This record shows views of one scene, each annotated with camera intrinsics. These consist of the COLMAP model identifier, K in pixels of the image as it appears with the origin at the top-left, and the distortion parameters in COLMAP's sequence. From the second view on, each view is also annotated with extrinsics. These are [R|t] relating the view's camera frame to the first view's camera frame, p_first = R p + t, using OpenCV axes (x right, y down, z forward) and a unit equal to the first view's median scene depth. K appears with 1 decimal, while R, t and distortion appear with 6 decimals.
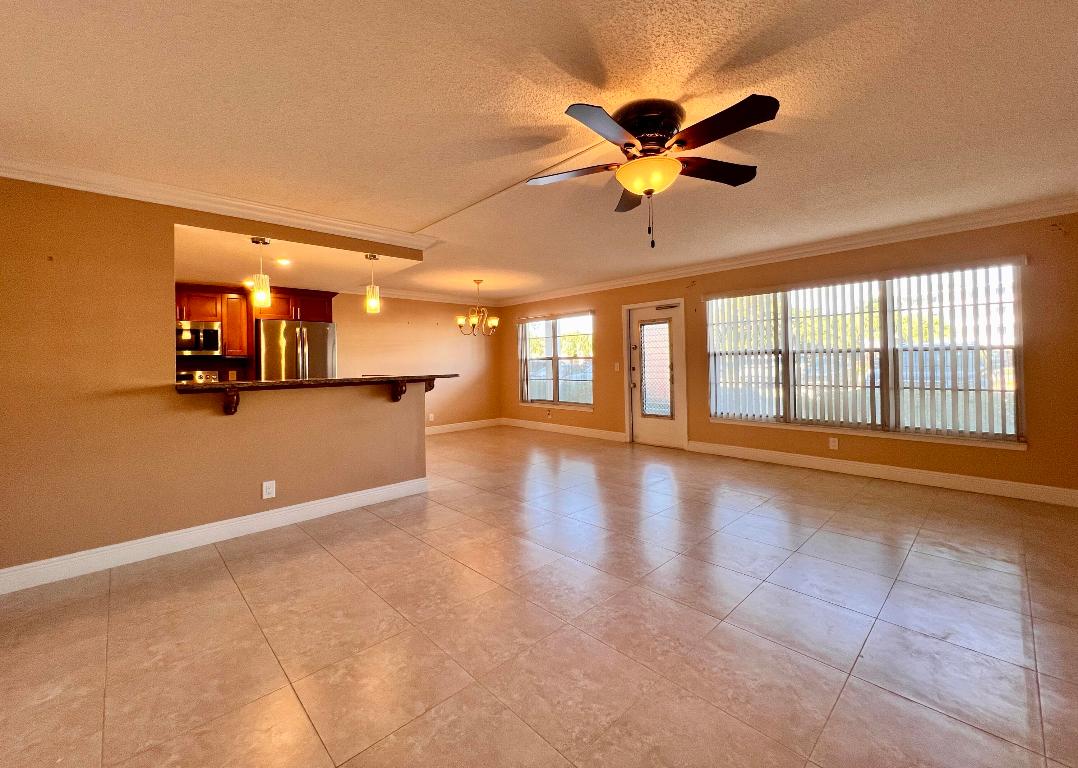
lens RADIAL K [[438.7, 0, 541.8], [0, 438.7, 360.9], [0, 0, 1]] dist [-0.000485, 0.000005]
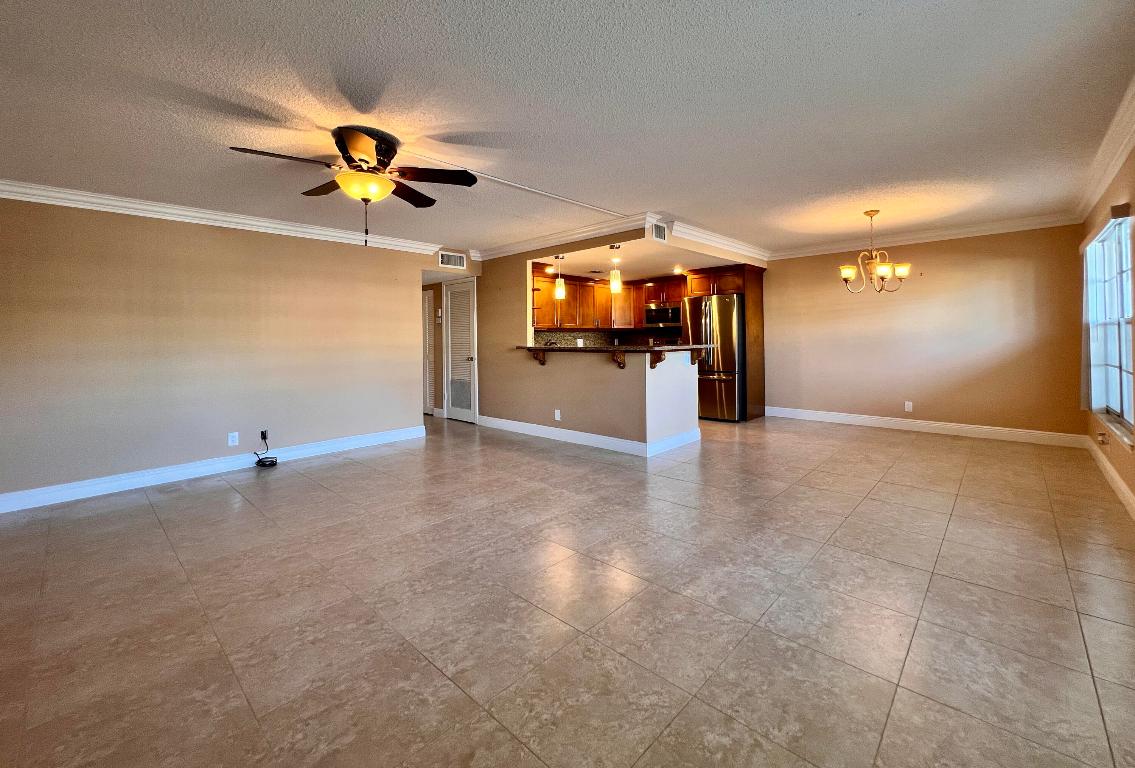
lens RADIAL K [[462.3, 0, 582.7], [0, 462.3, 338.8], [0, 0, 1]] dist [-0.001166, -0.000160]
pose [[0.085064, 0.019962, -0.996176, 0.704753], [0.014676, 0.999666, 0.021285, -0.010200], [0.996267, -0.016431, 0.084742, 0.645467]]
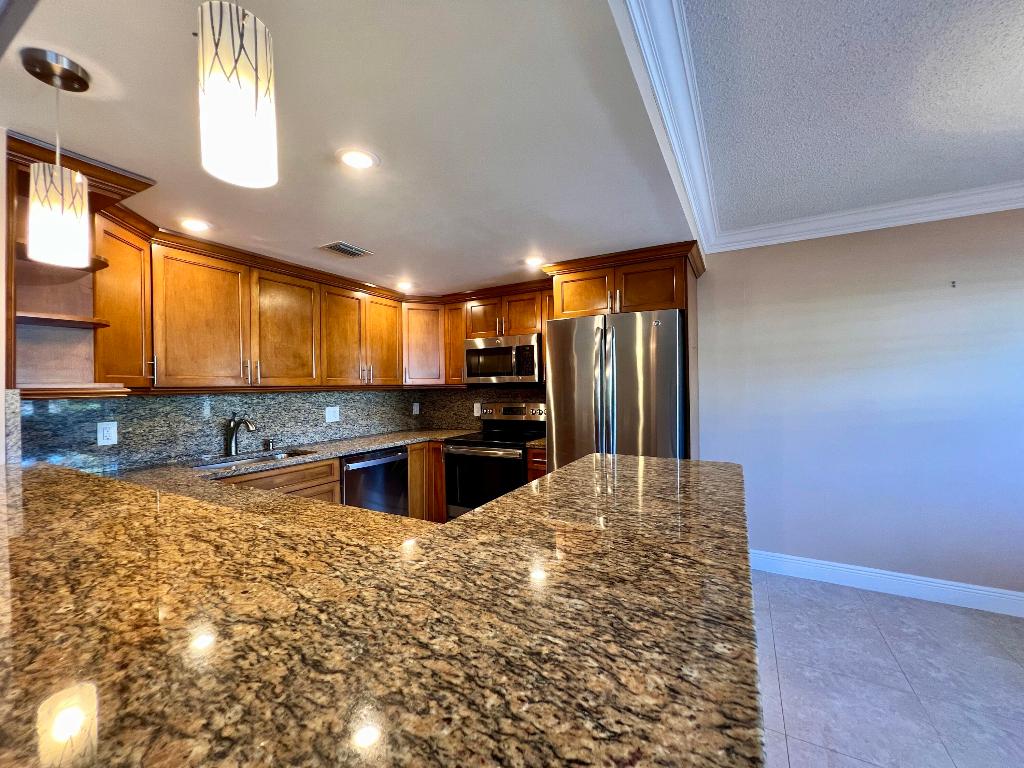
lens RADIAL K [[410.5, 0, 514.3], [0, 410.5, 387.3], [0, 0, 1]] dist [0.000040, -0.000259]
pose [[0.316125, 0.017867, -0.948549, -0.151057], [0.008900, 0.999723, 0.021797, -0.021248], [0.948676, -0.015333, 0.315878, 0.848290]]
